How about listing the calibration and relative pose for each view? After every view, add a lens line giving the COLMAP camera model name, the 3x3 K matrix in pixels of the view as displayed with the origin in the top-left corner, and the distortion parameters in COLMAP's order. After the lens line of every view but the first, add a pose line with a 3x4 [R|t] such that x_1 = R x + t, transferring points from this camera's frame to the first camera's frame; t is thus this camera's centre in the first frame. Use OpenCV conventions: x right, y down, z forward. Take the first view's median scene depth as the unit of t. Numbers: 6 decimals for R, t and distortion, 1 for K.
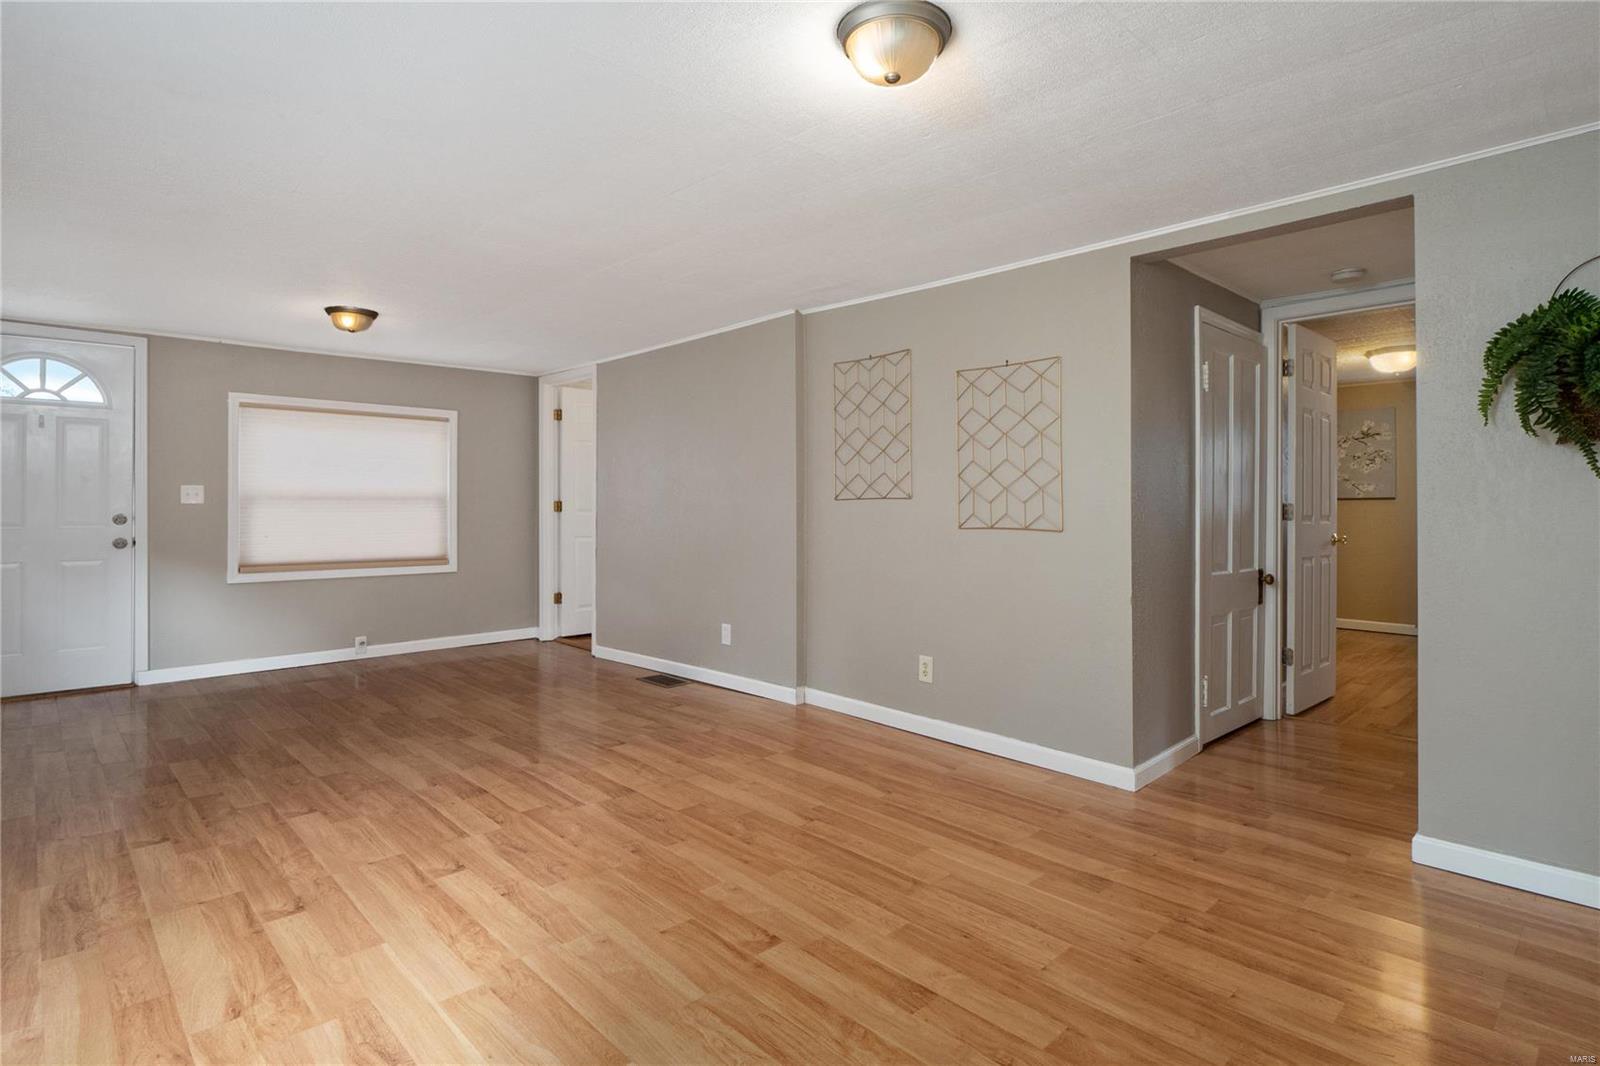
lens RADIAL K [[823.6, 0, 777.9], [0, 823.6, 498.3], [0, 0, 1]] dist [-0.004611, 0.003509]
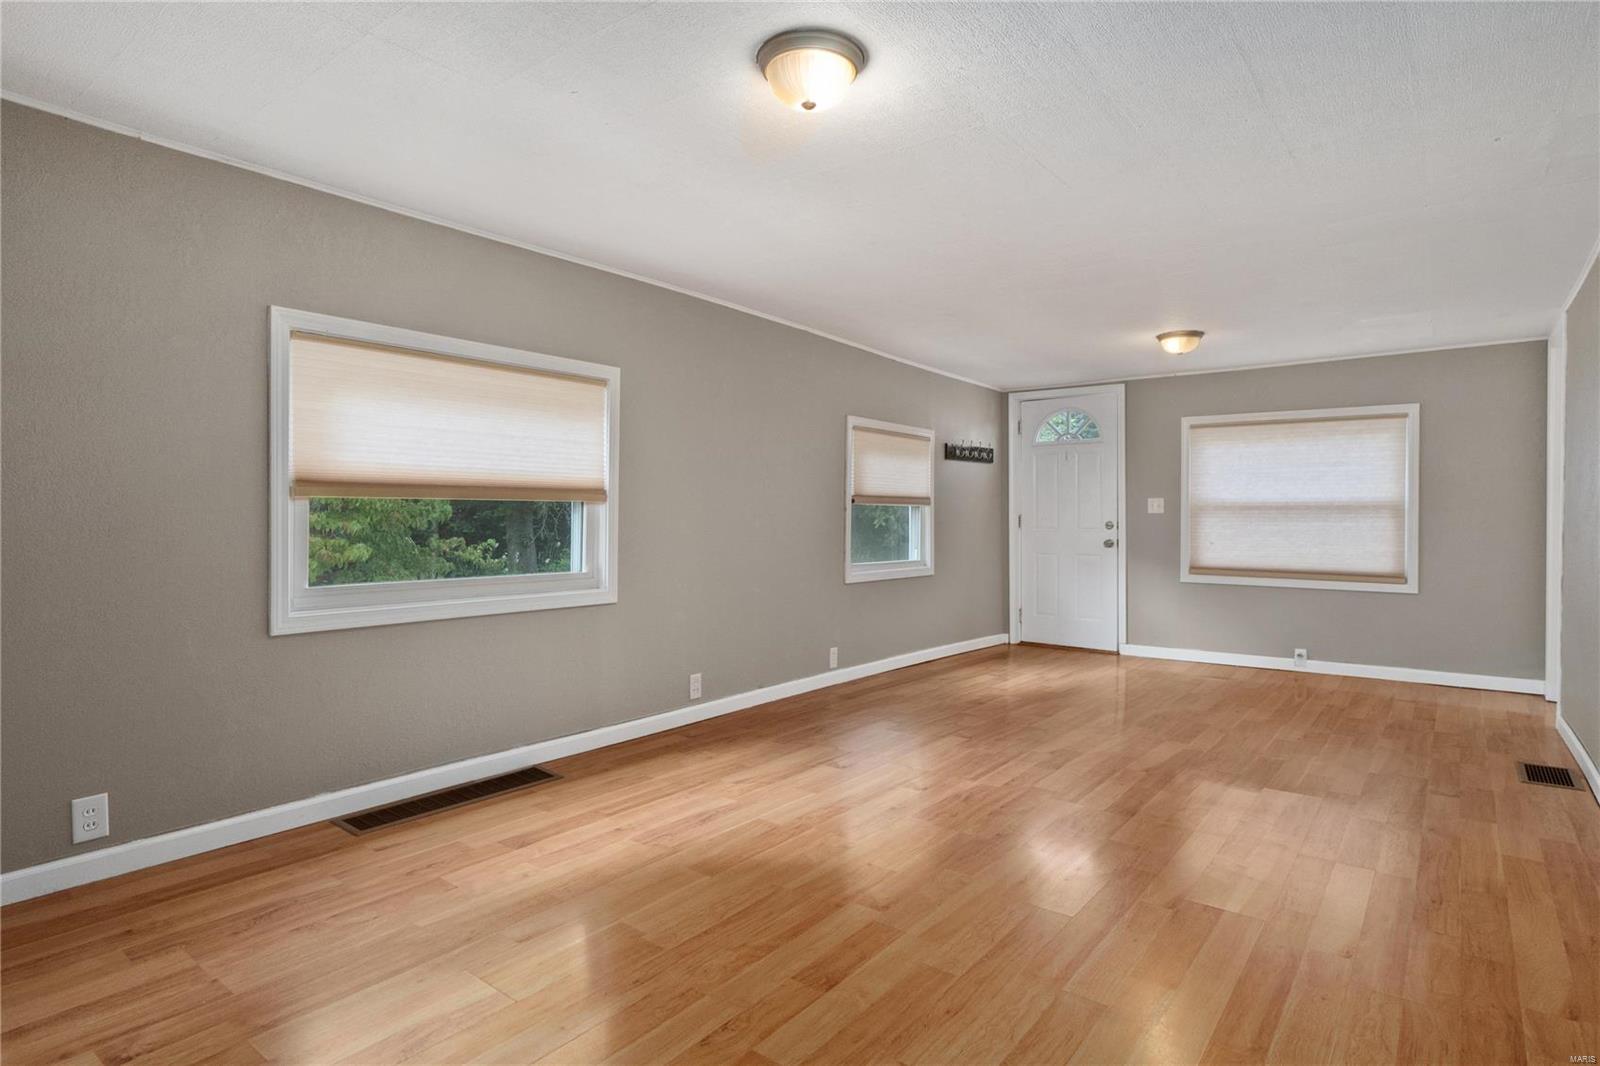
lens RADIAL K [[823.6, 0, 795.0], [0, 823.6, 526.2], [0, 0, 1]] dist [-0.004611, 0.003509]
pose [[0.170887, 0.013050, -0.985204, 0.540287], [0.006246, 0.999878, 0.014328, 0.006433], [0.985271, -0.008602, 0.170784, 0.362529]]
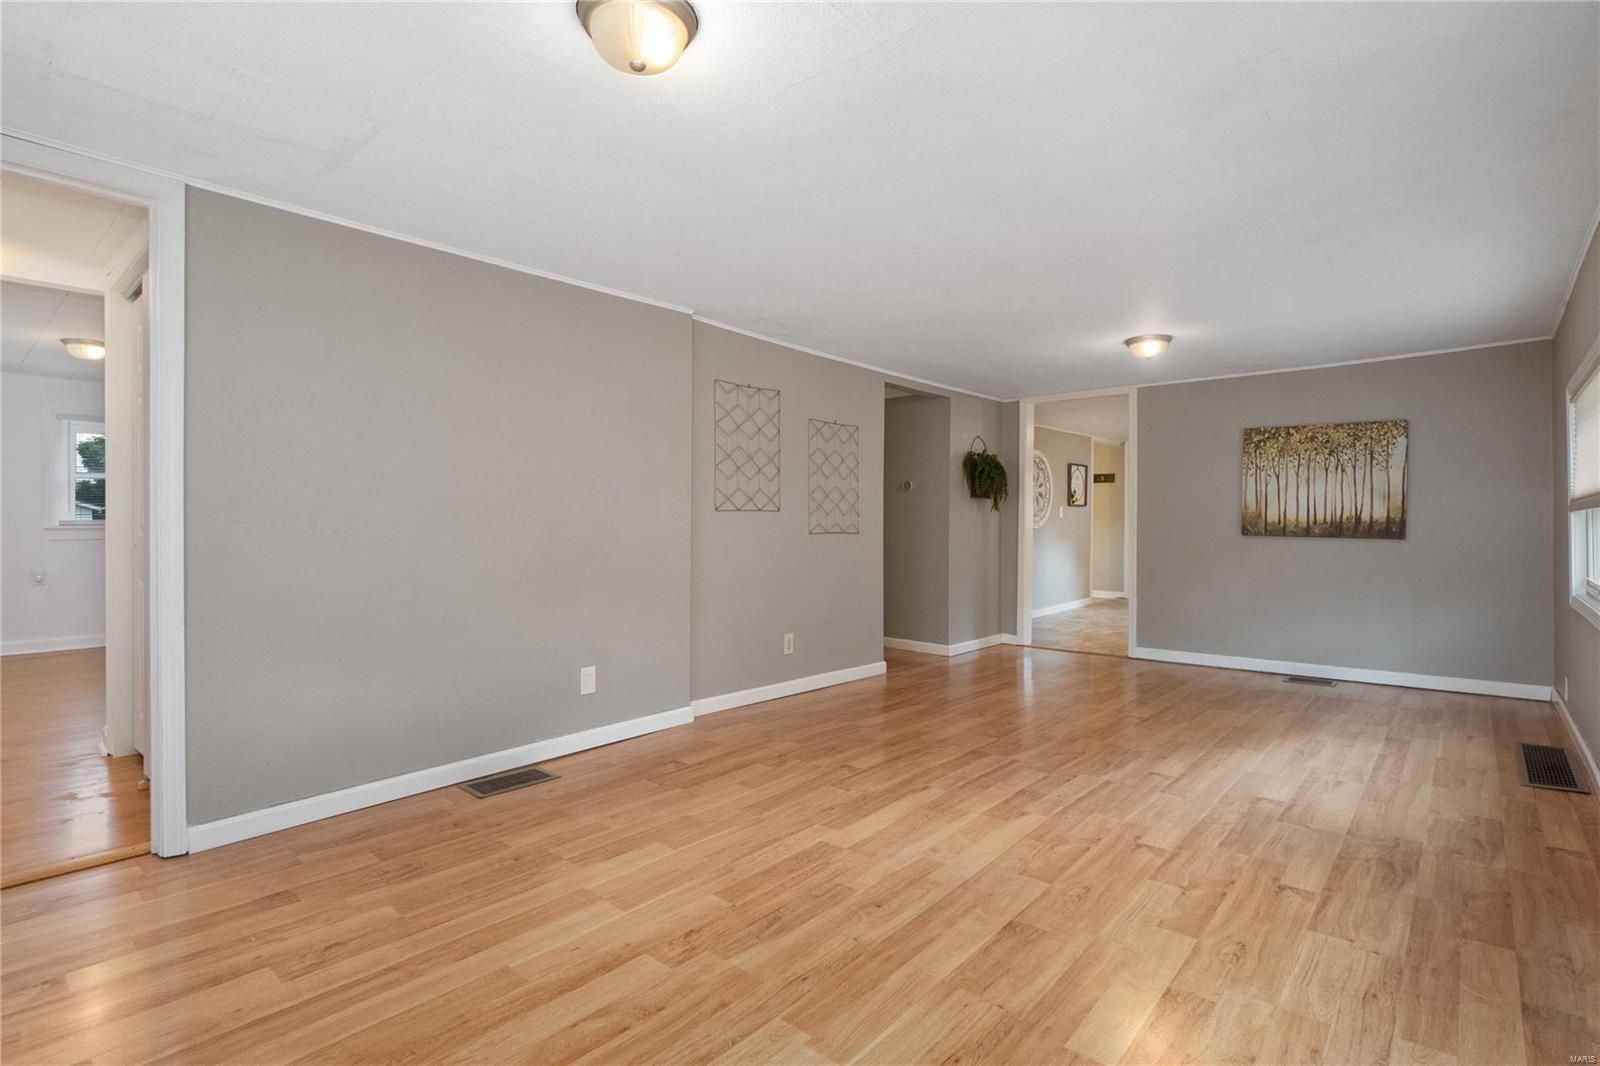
lens RADIAL K [[823.6, 0, 805.2], [0, 823.6, 527.3], [0, 0, 1]] dist [-0.004611, 0.003509]
pose [[-0.141709, -0.008950, 0.989868, -1.063543], [-0.014427, 0.999872, 0.006975, 0.015099], [-0.989803, -0.013292, -0.141820, 1.124671]]
